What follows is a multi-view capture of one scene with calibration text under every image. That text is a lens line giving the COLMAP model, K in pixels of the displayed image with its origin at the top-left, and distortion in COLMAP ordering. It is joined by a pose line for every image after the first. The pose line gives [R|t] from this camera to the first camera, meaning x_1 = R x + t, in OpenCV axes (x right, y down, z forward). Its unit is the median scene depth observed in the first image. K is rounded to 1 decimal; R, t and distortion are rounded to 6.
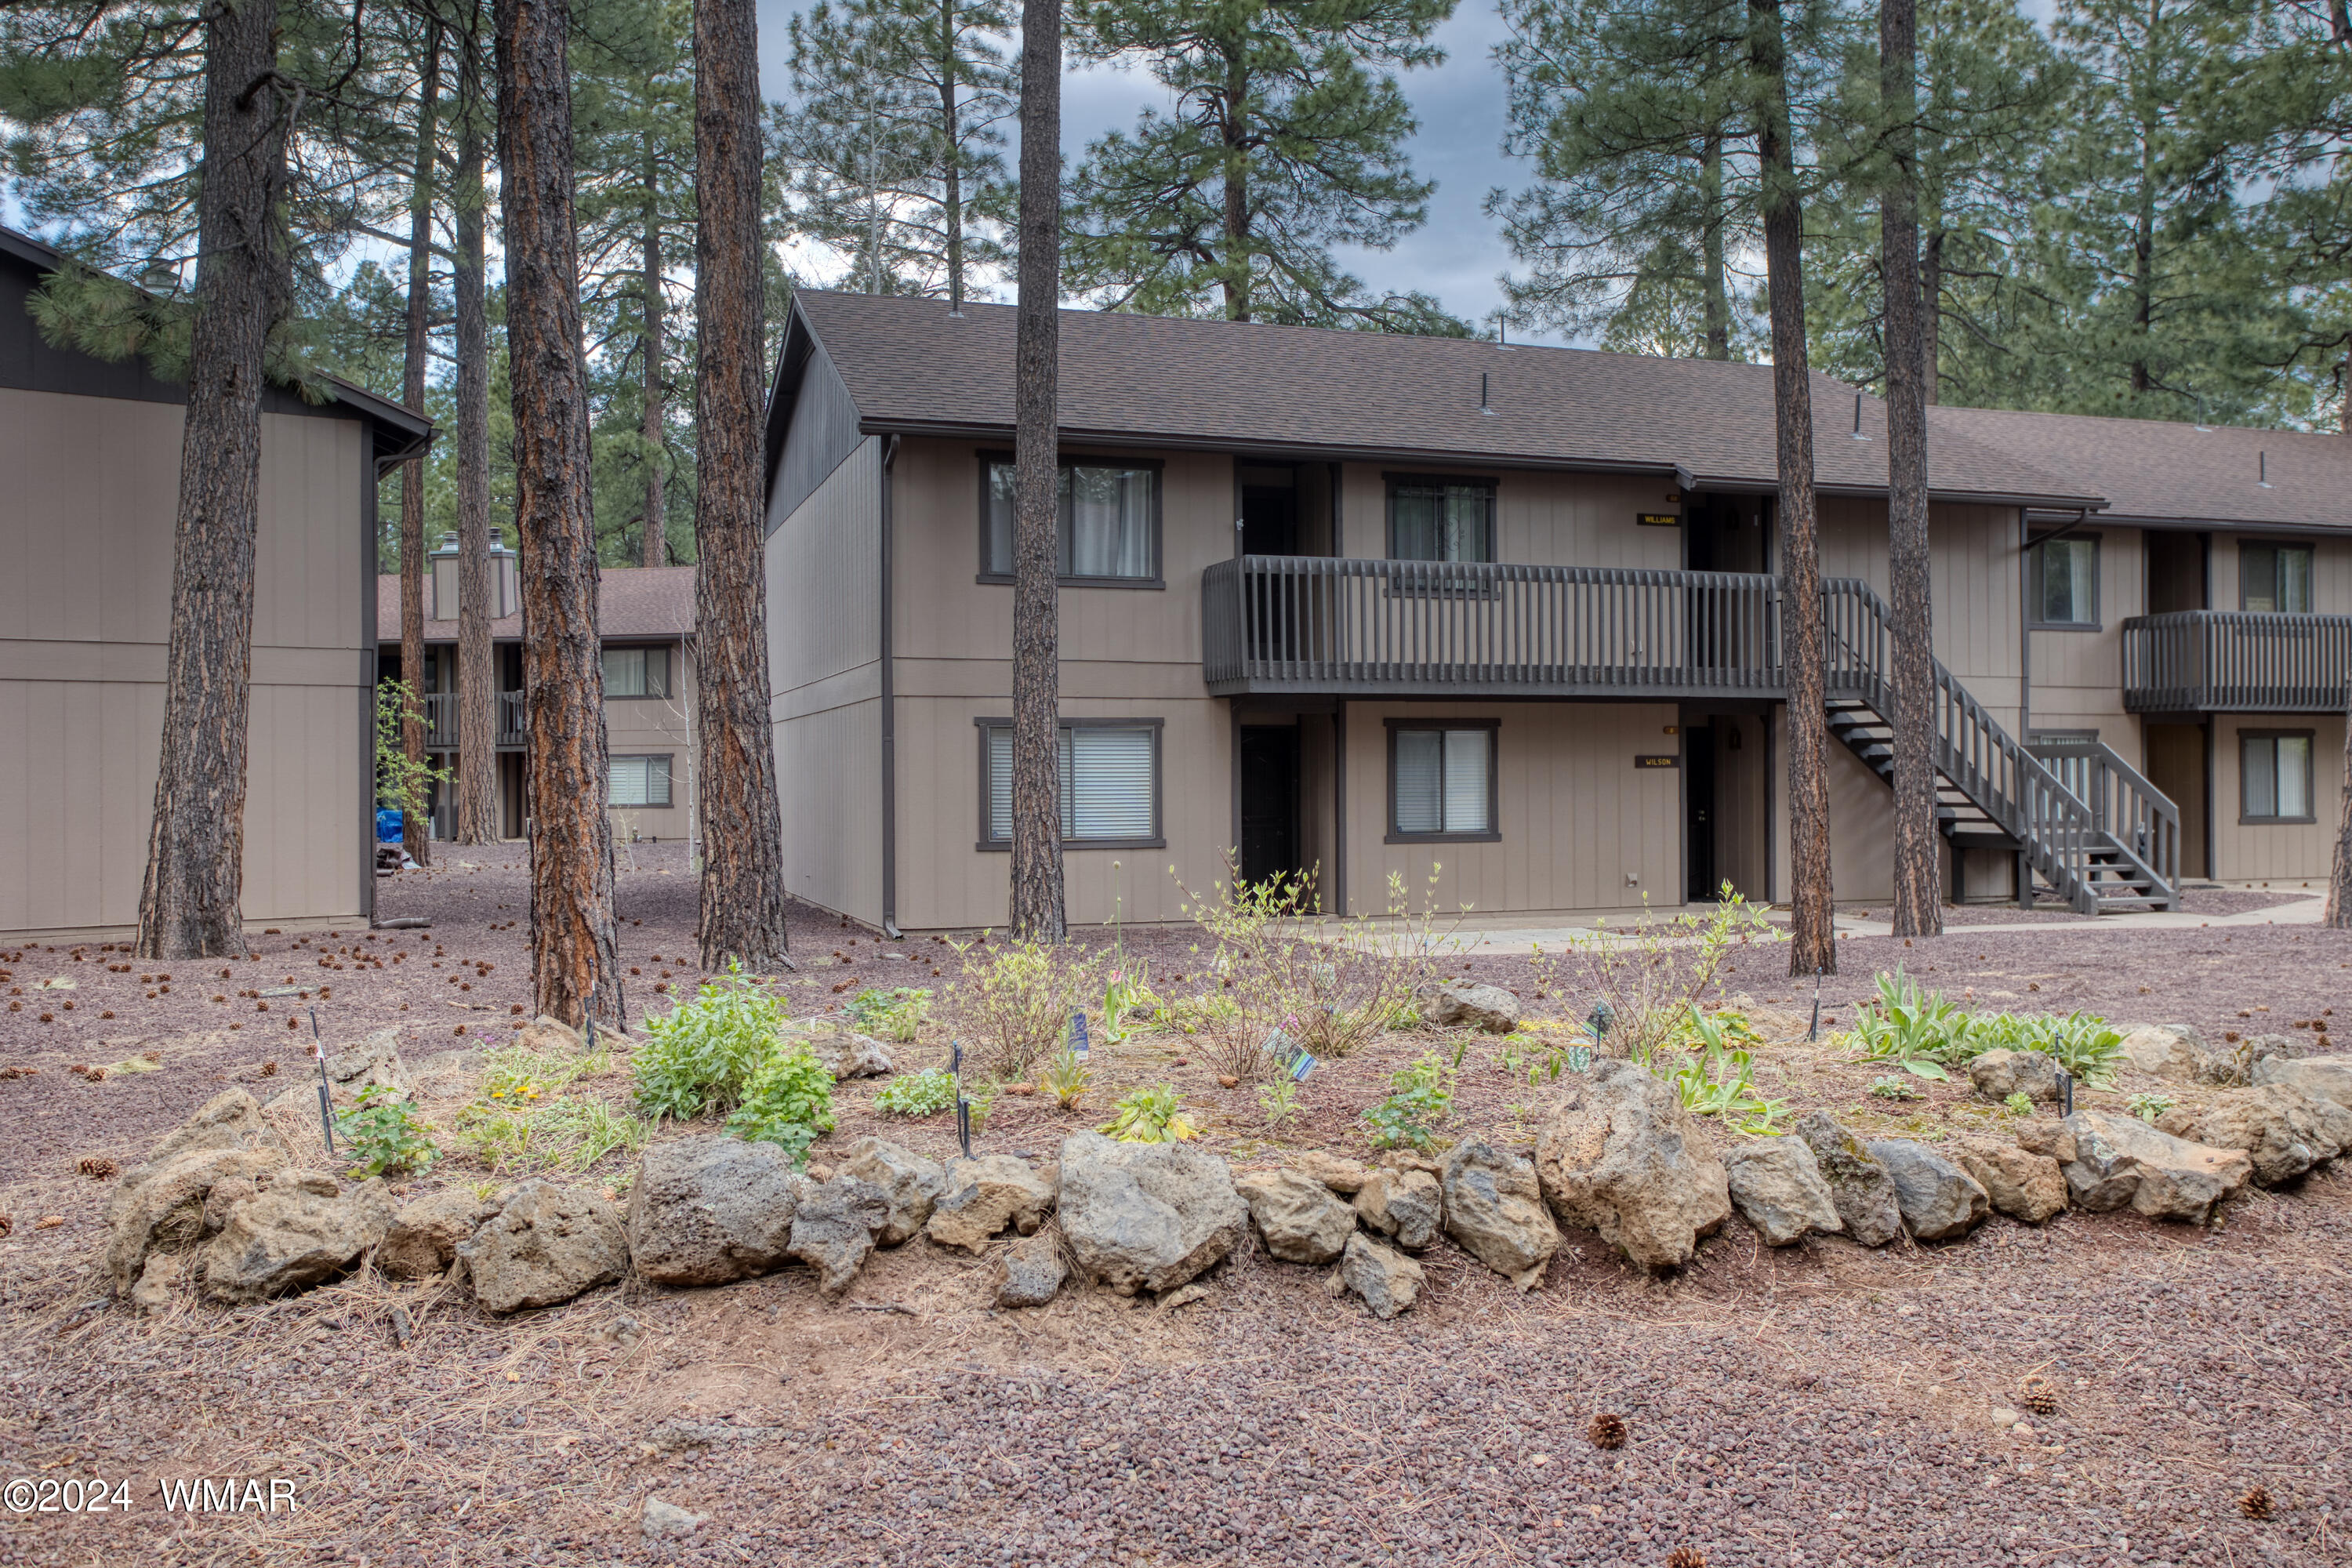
lens RADIAL K [[1897.4, 0, 1176.0], [0, 1897.4, 784.0], [0, 0, 1]] dist [-0.016473, 0.002808]
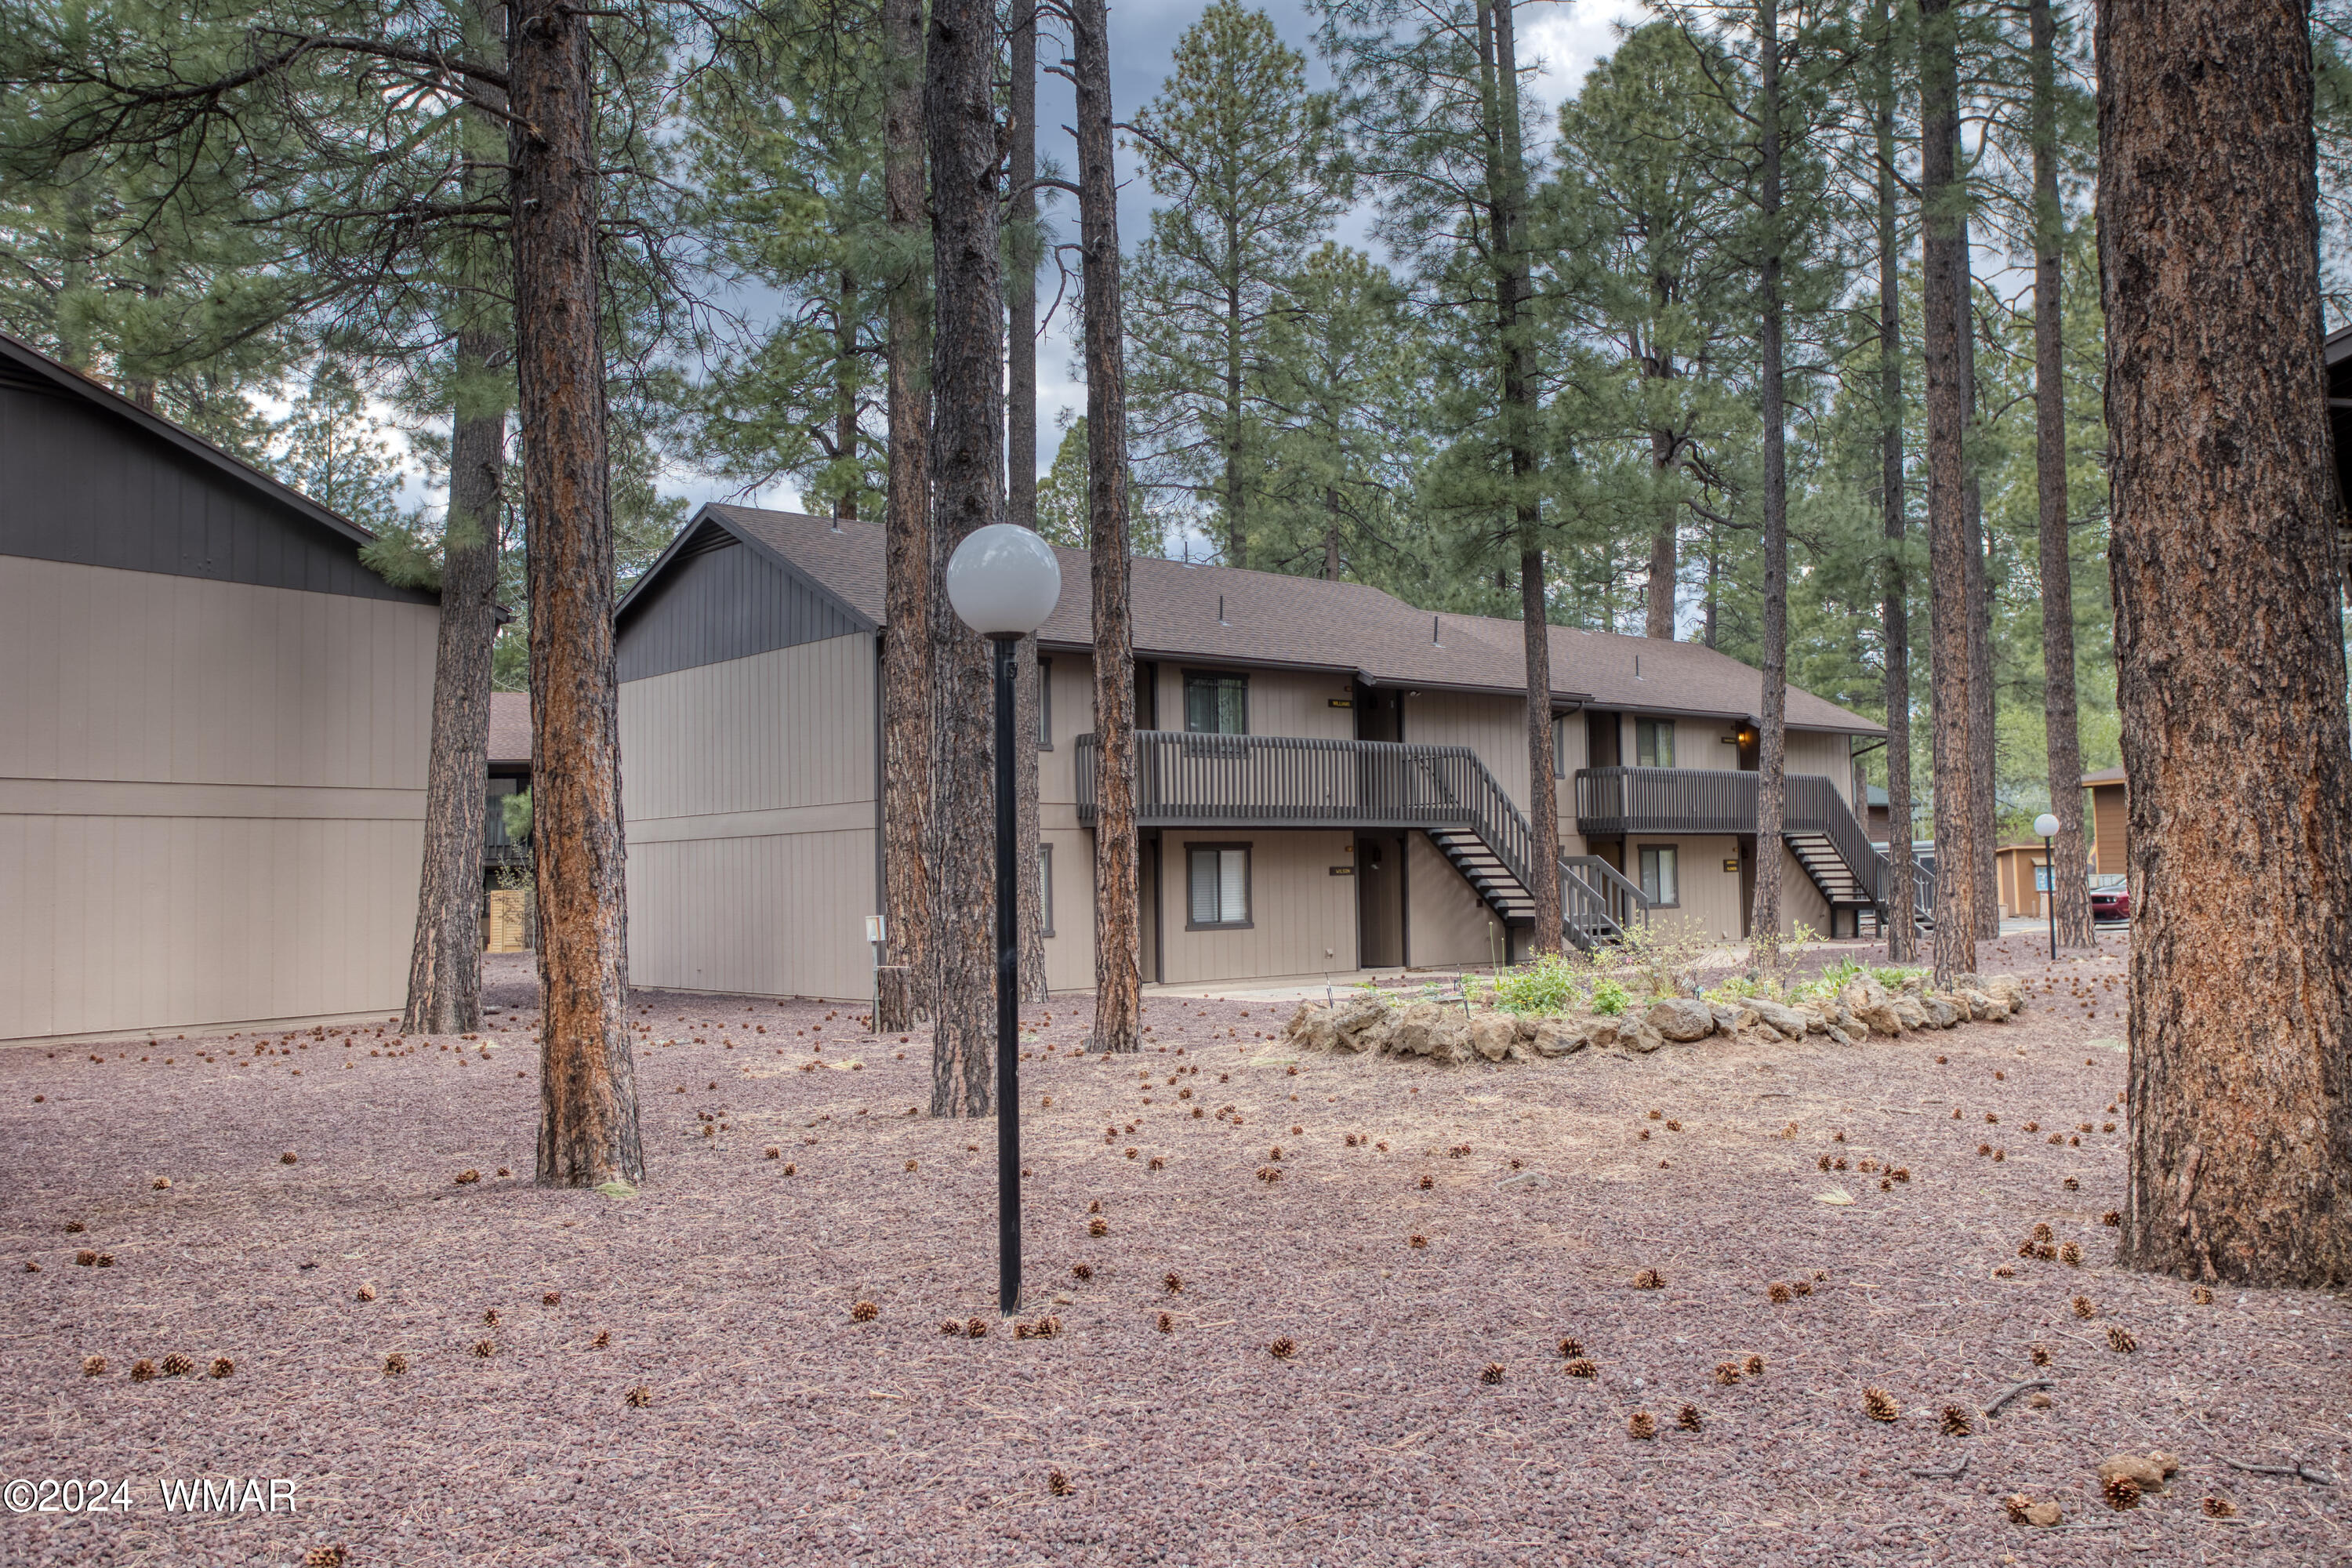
lens RADIAL K [[1897.4, 0, 1176.0], [0, 1897.4, 784.0], [0, 0, 1]] dist [-0.016473, 0.002808]
pose [[0.926343, 0.007221, 0.376613, -0.417599], [0.014535, 0.998386, -0.054896, -0.000488], [-0.376401, 0.056326, 0.924743, -0.302289]]
